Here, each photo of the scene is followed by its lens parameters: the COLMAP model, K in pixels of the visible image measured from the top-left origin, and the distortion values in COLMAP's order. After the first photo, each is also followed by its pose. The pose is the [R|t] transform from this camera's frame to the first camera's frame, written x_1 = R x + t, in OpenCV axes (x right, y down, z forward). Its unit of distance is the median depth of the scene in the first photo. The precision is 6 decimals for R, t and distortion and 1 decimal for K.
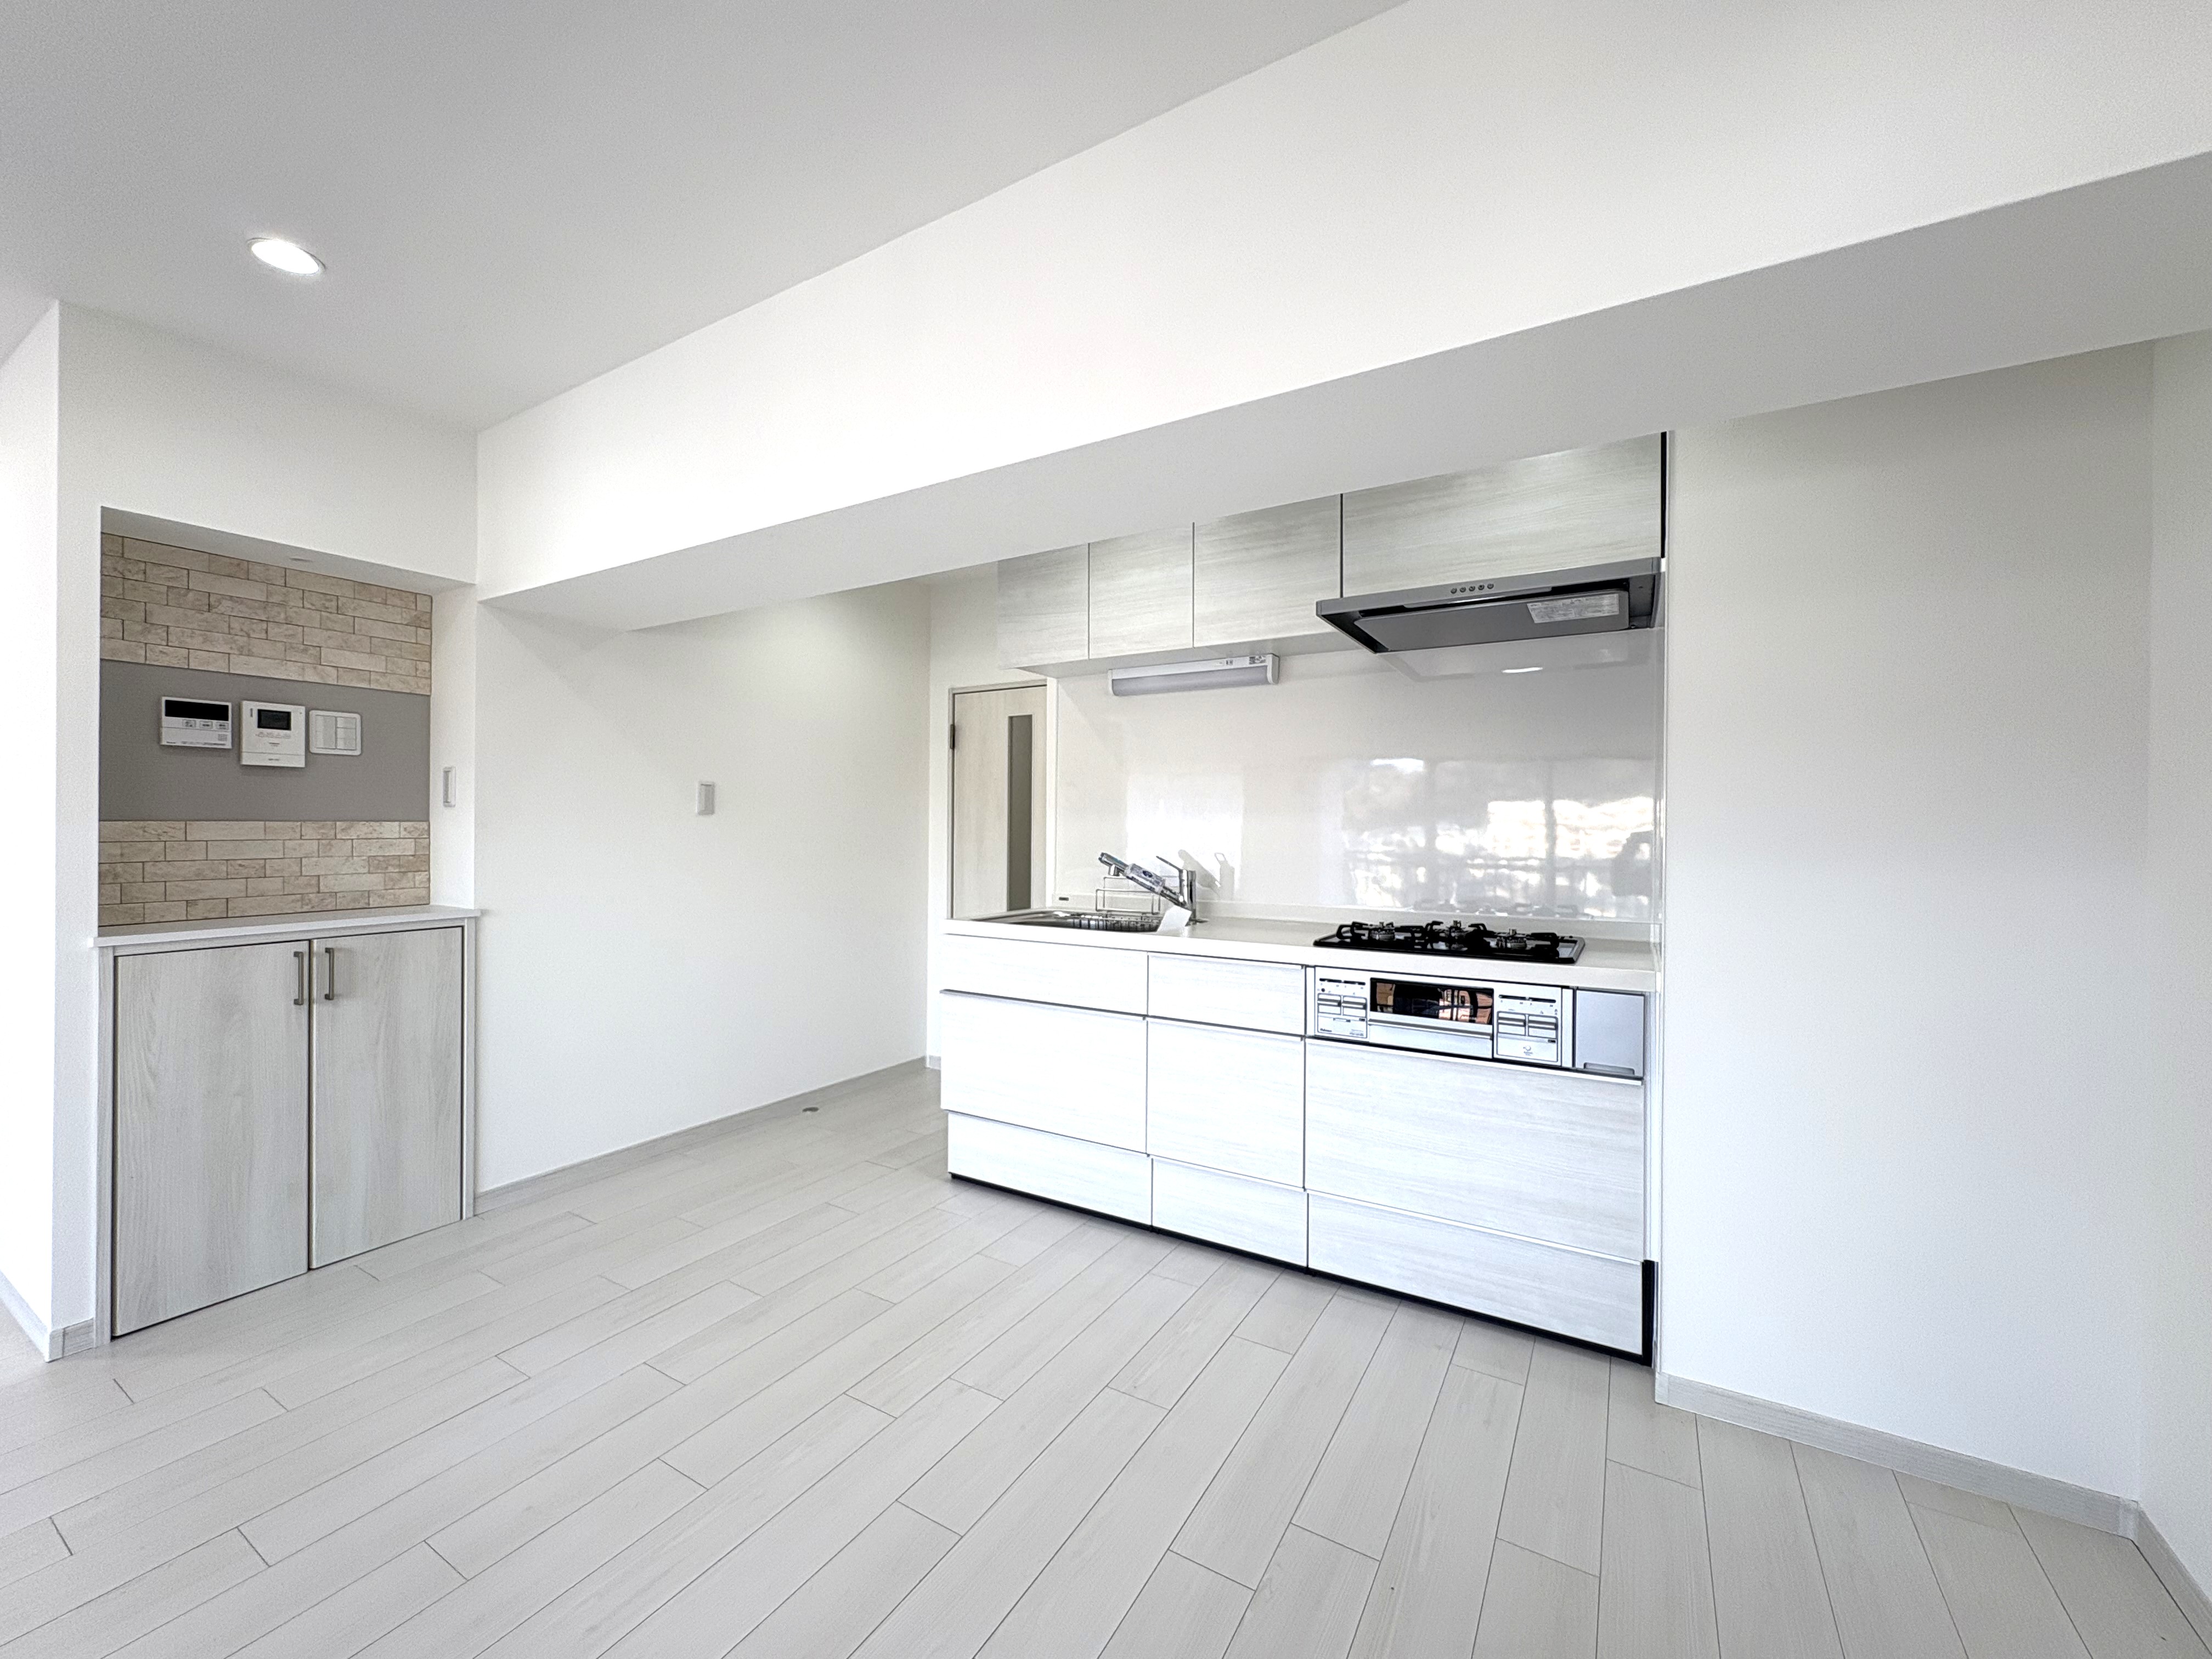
lens RADIAL K [[887.4, 0, 1107.8], [0, 887.4, 826.3], [0, 0, 1]] dist [0.002156, 0.000009]
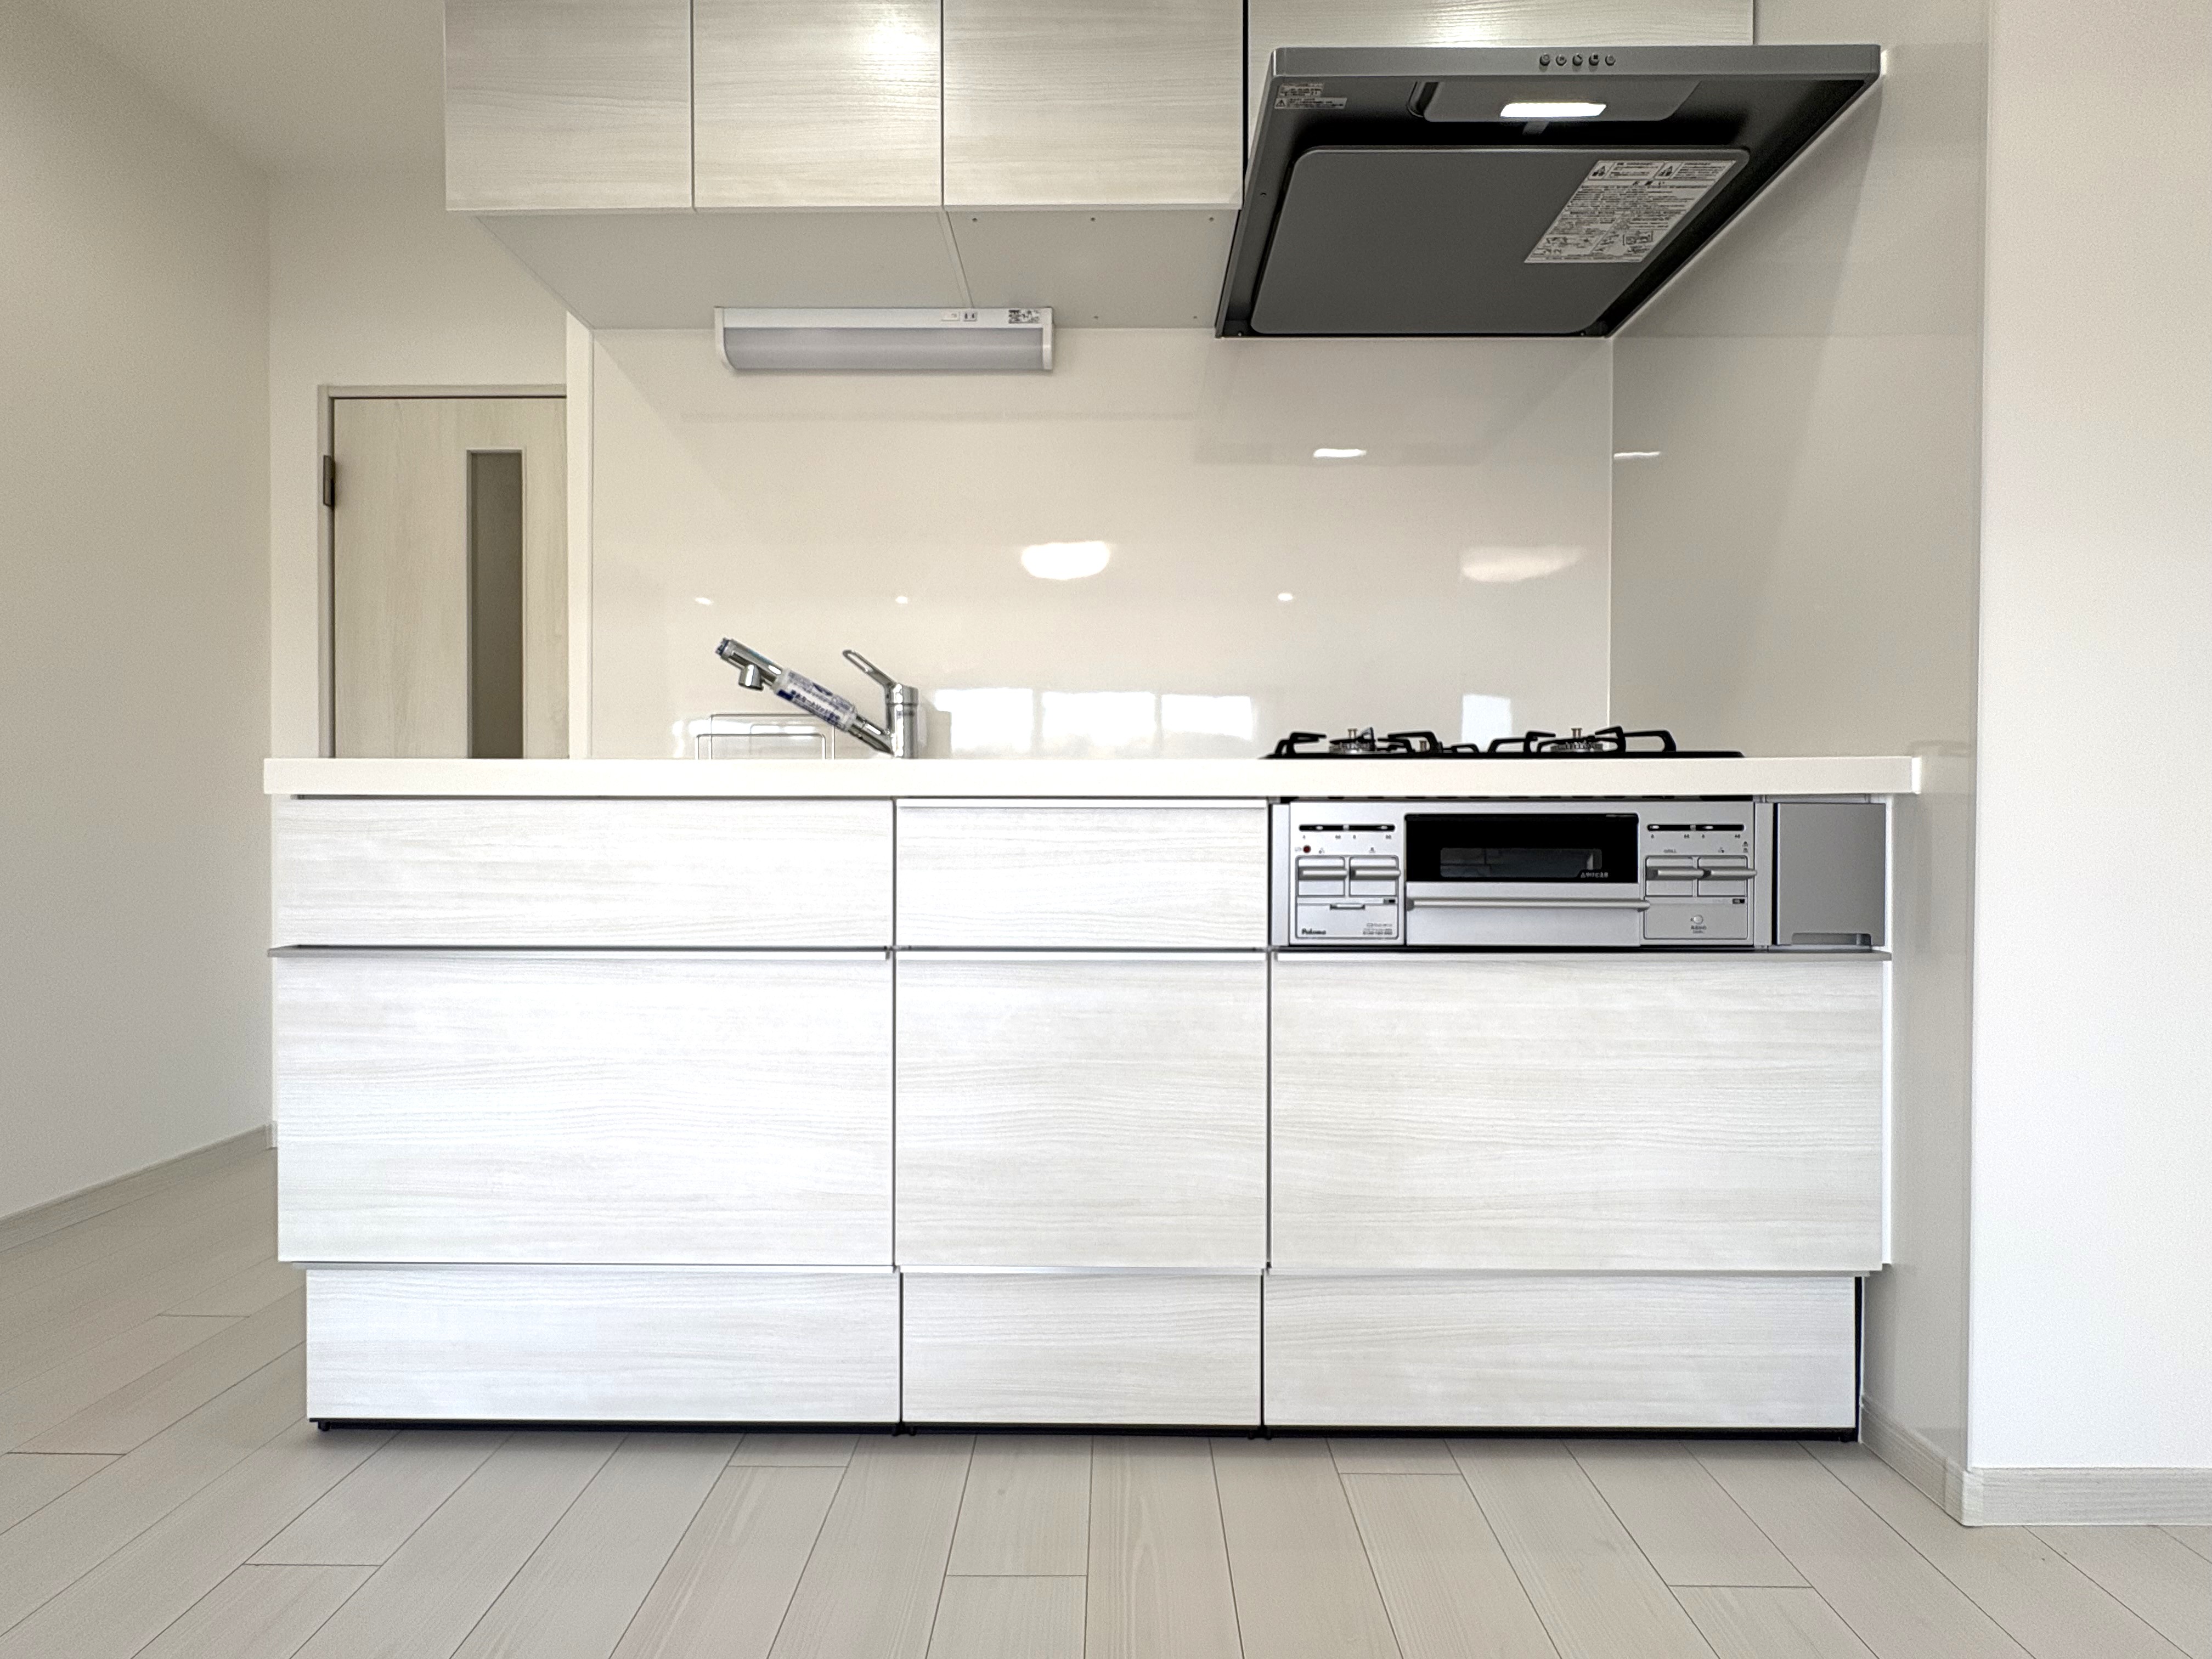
lens RADIAL K [[891.4, 0, 1106.0], [0, 891.4, 829.5], [0, 0, 1]] dist [-0.000604, -0.000209]
pose [[0.864717, -0.008919, 0.502180, -0.088781], [0.002862, 0.999914, 0.012832, 0.159958], [-0.502251, -0.009659, 0.864668, 0.609941]]
